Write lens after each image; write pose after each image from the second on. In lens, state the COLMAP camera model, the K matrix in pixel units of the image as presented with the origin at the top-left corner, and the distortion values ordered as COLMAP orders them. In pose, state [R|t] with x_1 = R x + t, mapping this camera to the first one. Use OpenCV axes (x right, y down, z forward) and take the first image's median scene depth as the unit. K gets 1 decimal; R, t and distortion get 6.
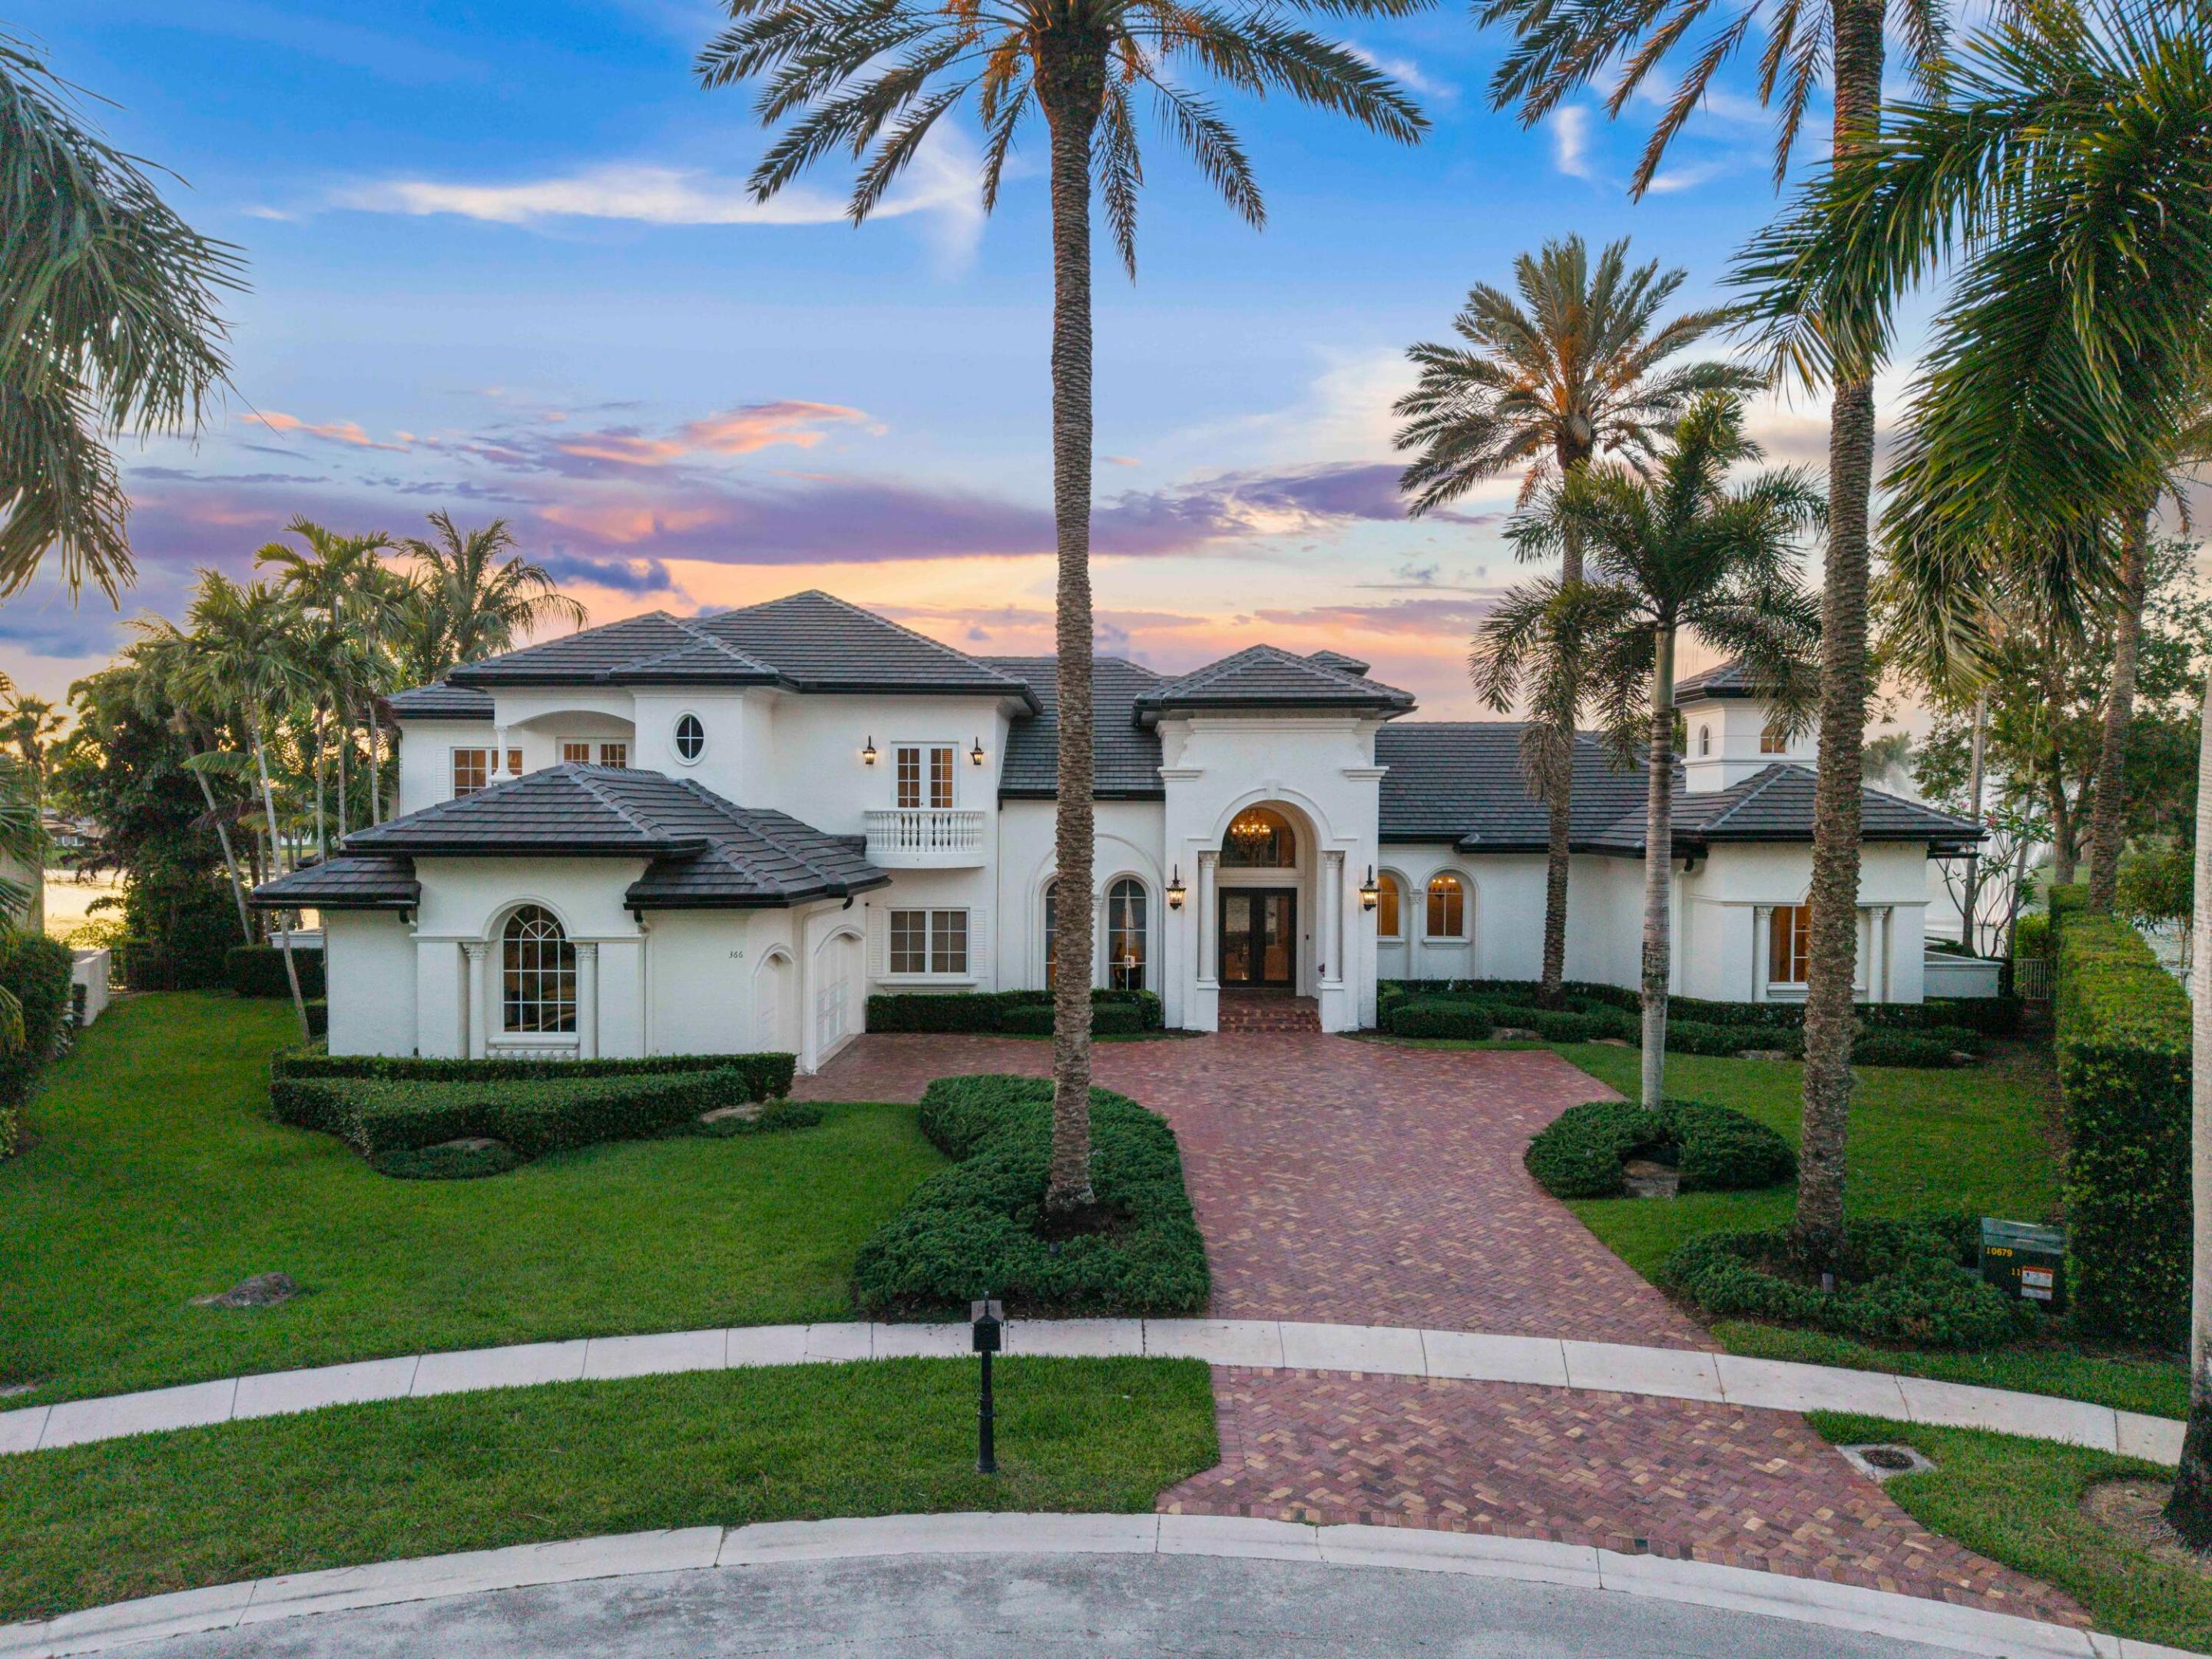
lens RADIAL K [[1568.0, 0, 1109.5], [0, 1568.0, 834.1], [0, 0, 1]] dist [0.011777, -0.009035]
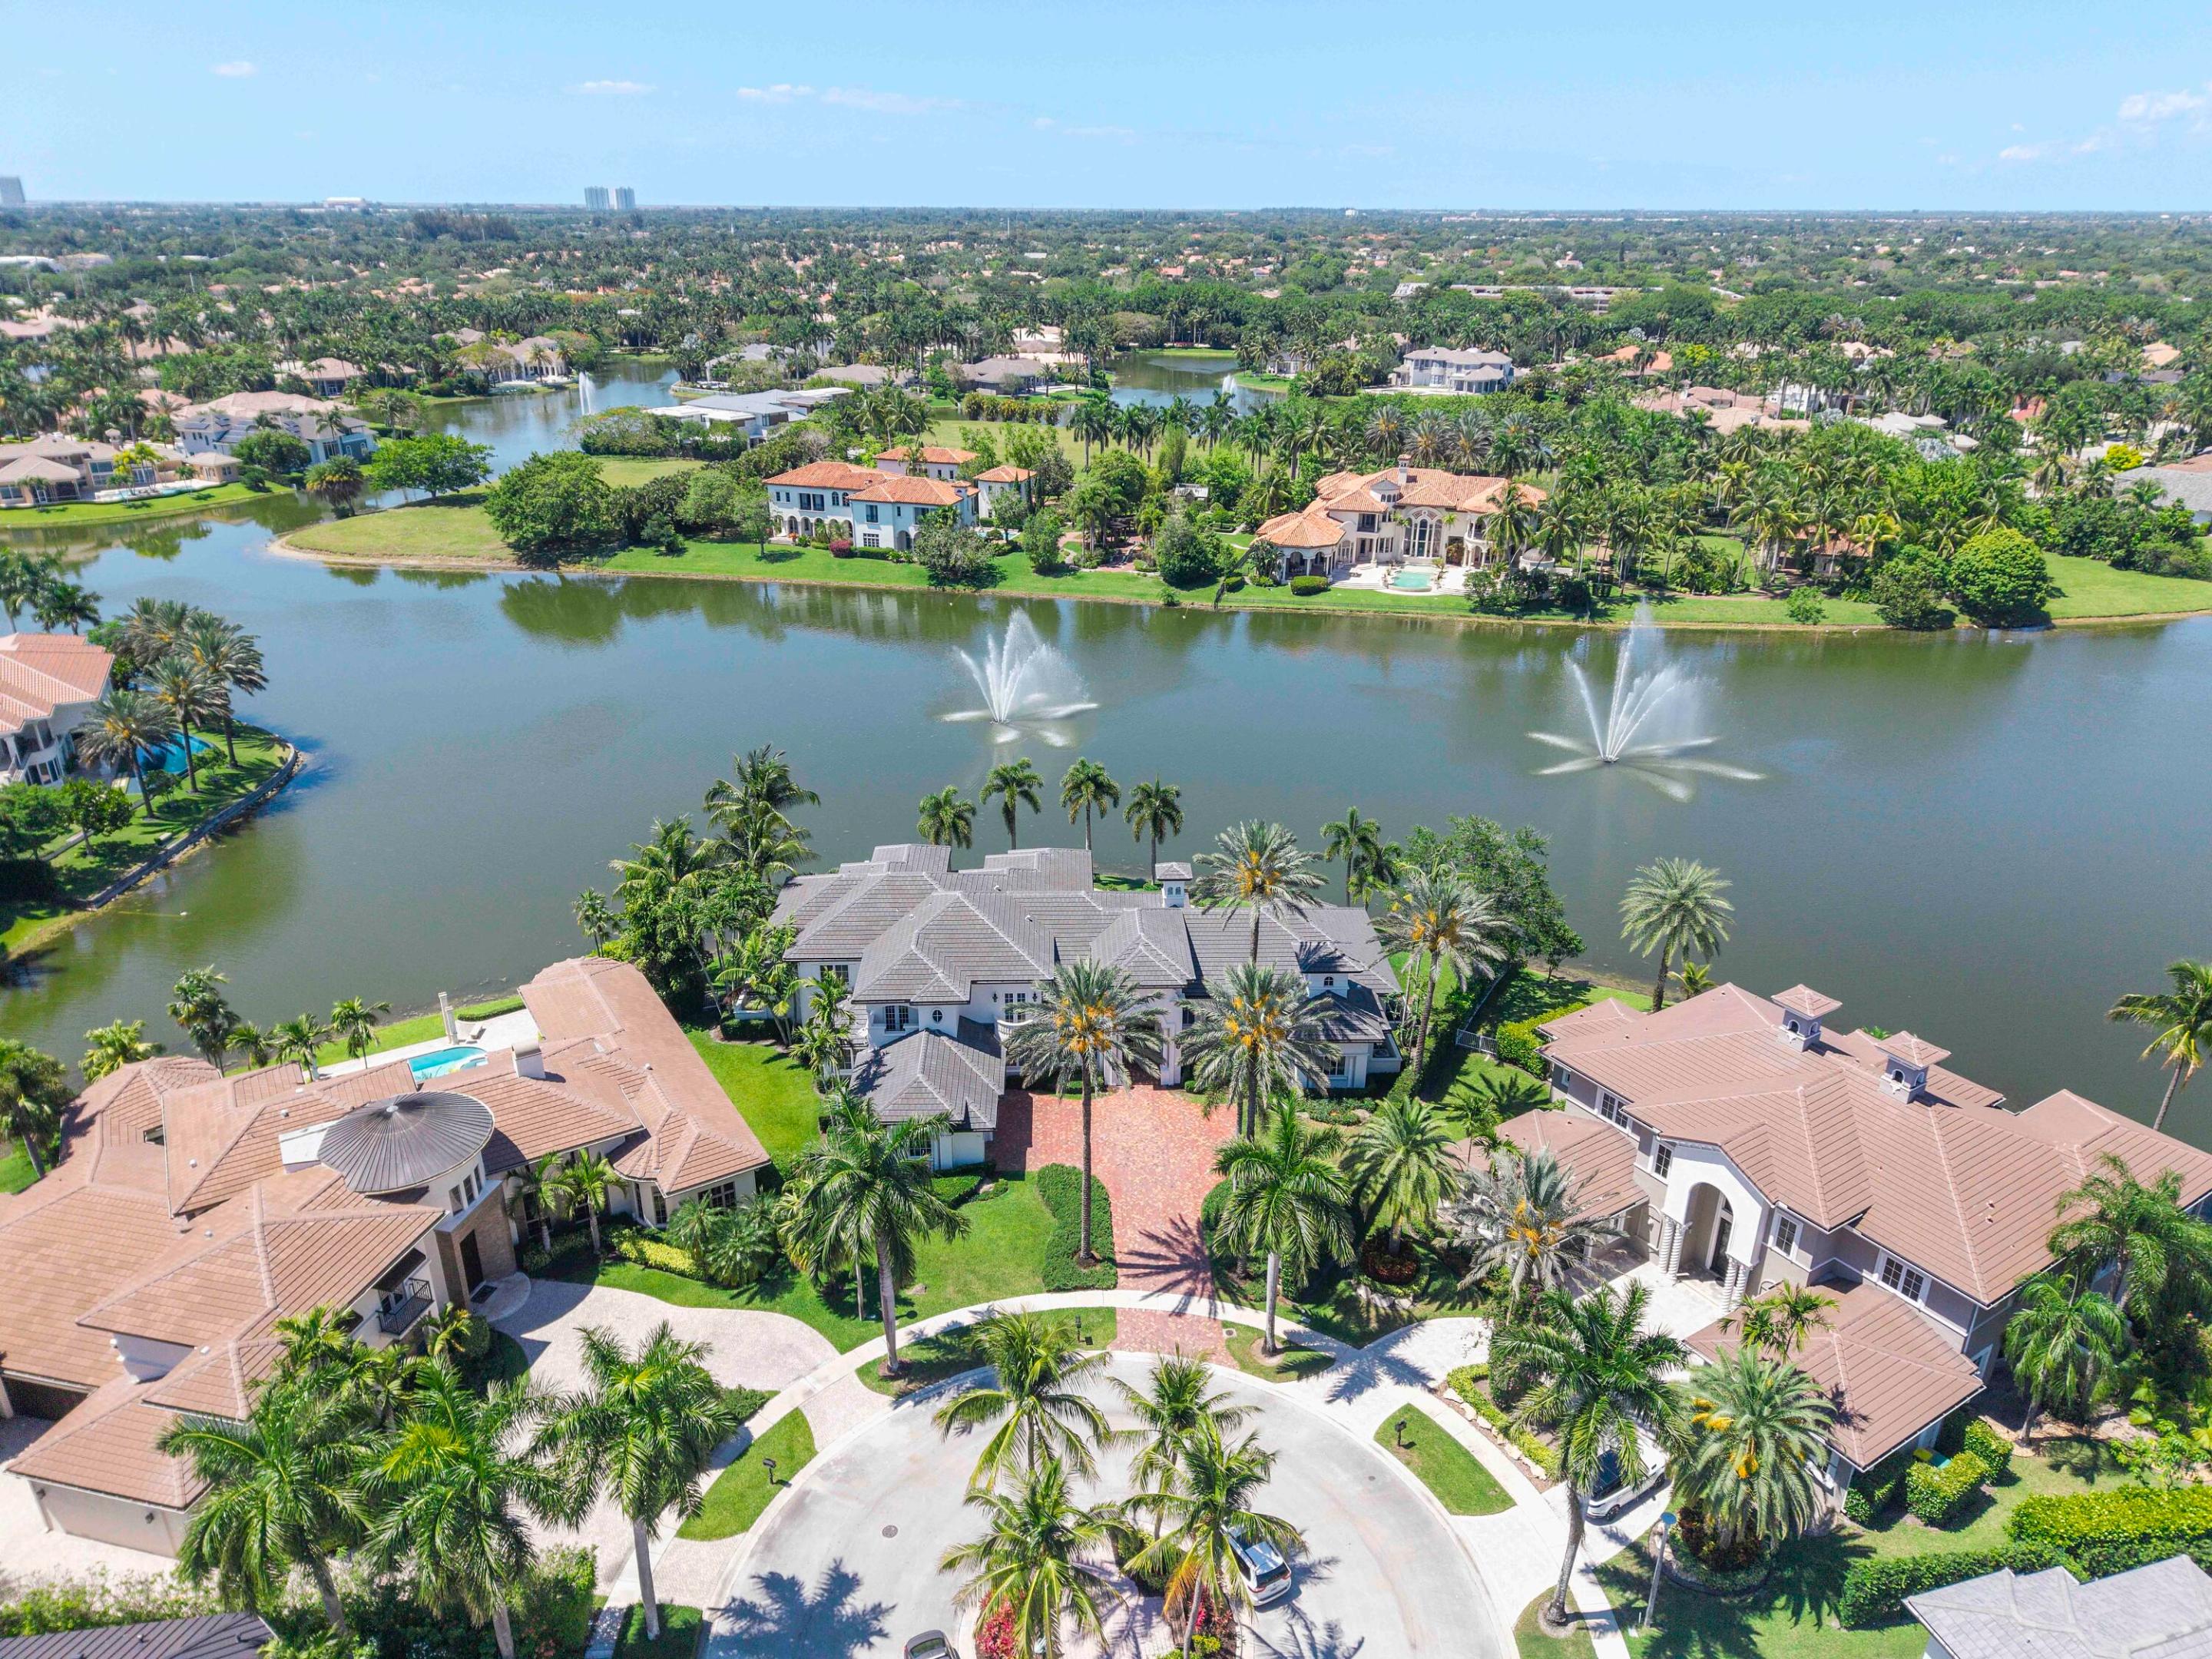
lens RADIAL K [[1553.9, 0, 1114.7], [0, 1553.9, 821.9], [0, 0, 1]] dist [0.010492, -0.004027]
pose [[0.998871, -0.016710, 0.044467, -0.114709], [-0.000629, 0.931356, 0.364110, -2.435838], [-0.047499, -0.363726, 0.930294, -2.573880]]
